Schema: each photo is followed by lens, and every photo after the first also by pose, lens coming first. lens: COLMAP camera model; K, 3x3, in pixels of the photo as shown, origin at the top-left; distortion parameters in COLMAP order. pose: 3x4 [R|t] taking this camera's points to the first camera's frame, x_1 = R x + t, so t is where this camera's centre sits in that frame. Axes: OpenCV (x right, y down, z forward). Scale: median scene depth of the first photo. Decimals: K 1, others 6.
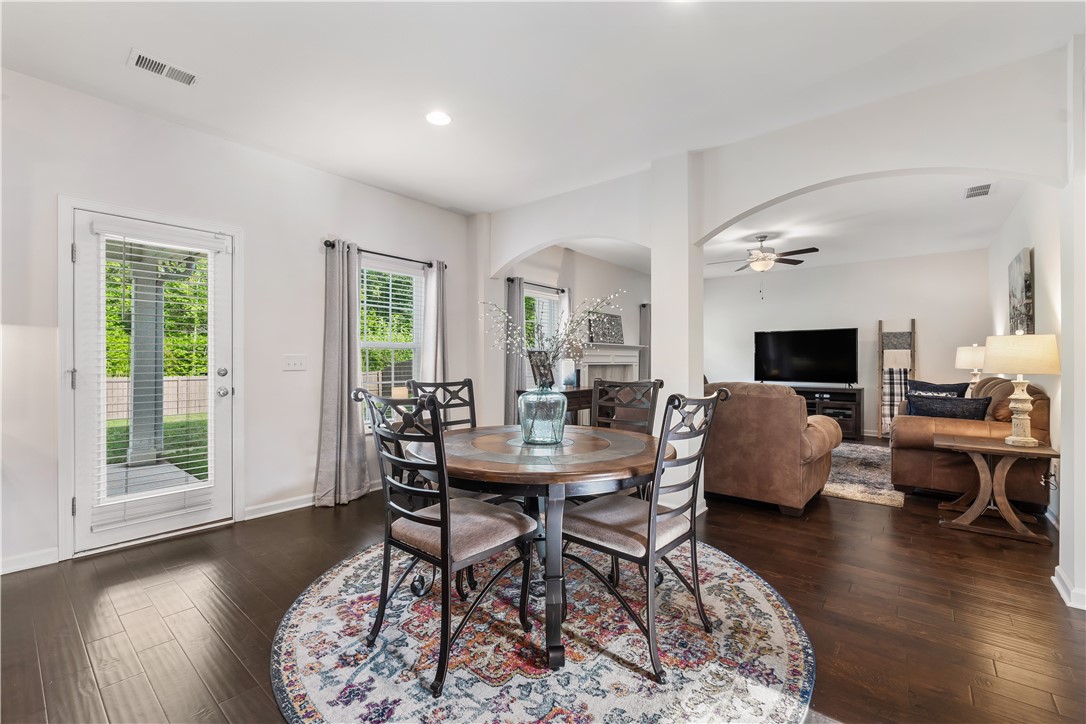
lens RADIAL K [[459.4, 0, 538.6], [0, 459.4, 359.7], [0, 0, 1]] dist [-0.006271, 0.000058]
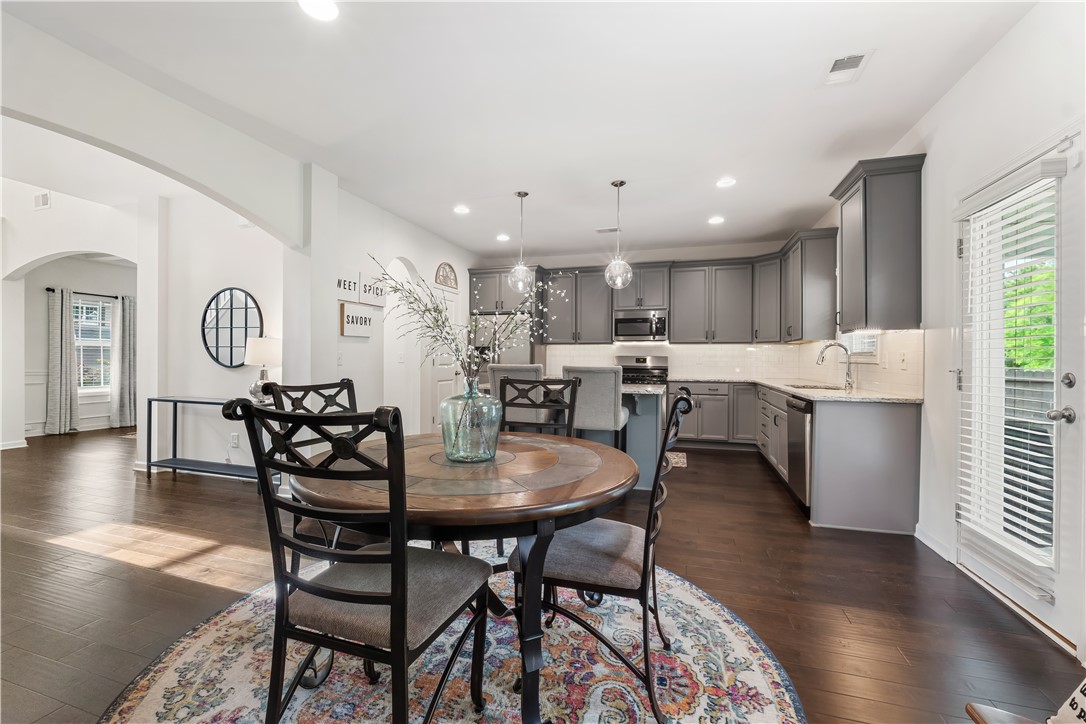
lens RADIAL K [[459.4, 0, 538.6], [0, 459.4, 359.7], [0, 0, 1]] dist [-0.006271, 0.000058]
pose [[-0.922524, -0.005628, -0.385900, 0.178551], [-0.005673, 0.999983, -0.001021, 0.005191], [0.385899, 0.001247, -0.922540, 1.554546]]
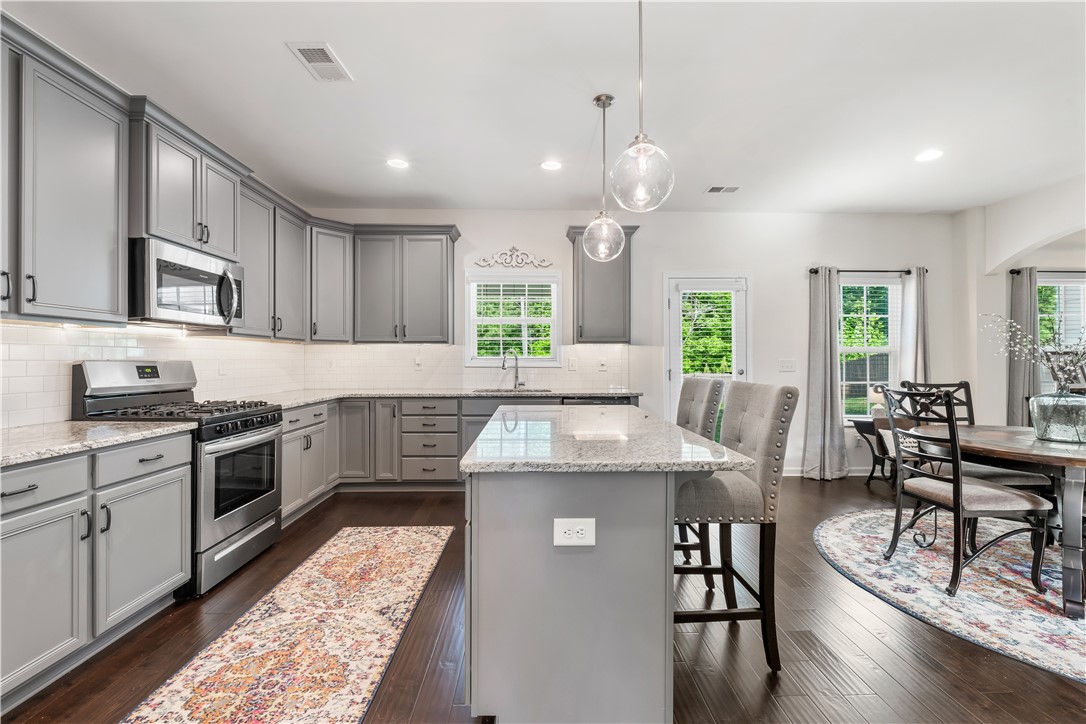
lens RADIAL K [[468.3, 0, 540.2], [0, 468.3, 359.3], [0, 0, 1]] dist [-0.009117, 0.000081]
pose [[0.656710, -0.004556, -0.754129, 0.022242], [0.005662, 0.999983, -0.001110, -0.018363], [0.754122, -0.003541, 0.656725, -0.574487]]
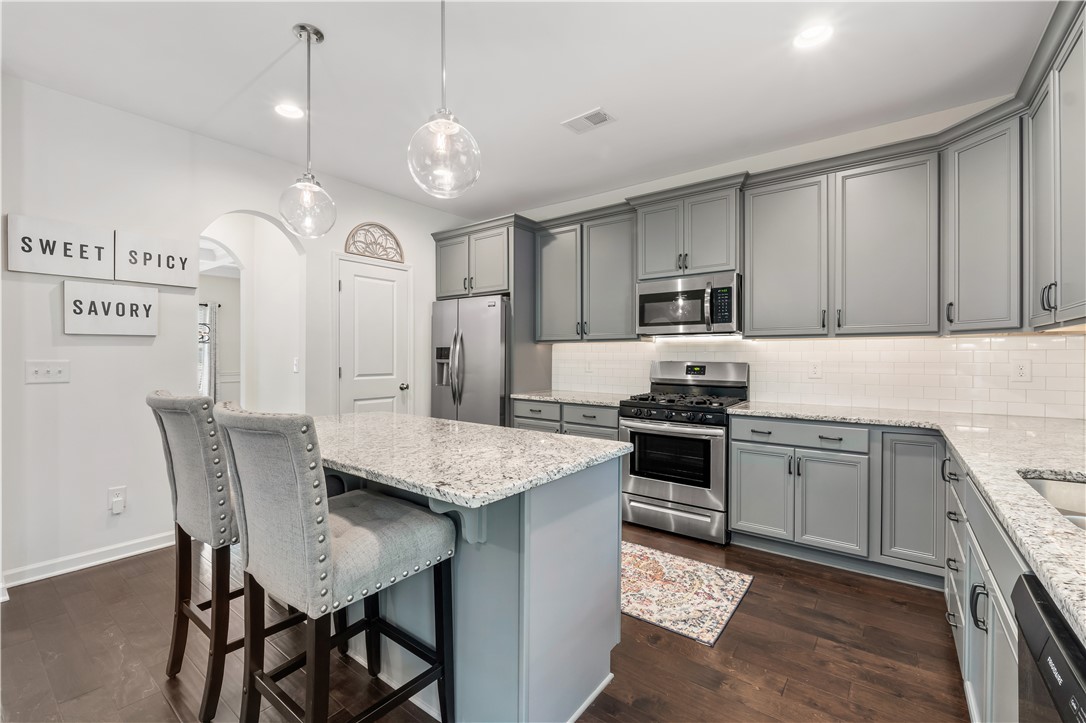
lens RADIAL K [[468.5, 0, 528.4], [0, 468.5, 357.2], [0, 0, 1]] dist [-0.010057, 0.000114]
pose [[-0.999365, -0.005019, -0.035290, -0.762248], [-0.004975, 0.999987, -0.001323, -0.030986], [0.035296, -0.001146, -0.999376, 0.826094]]
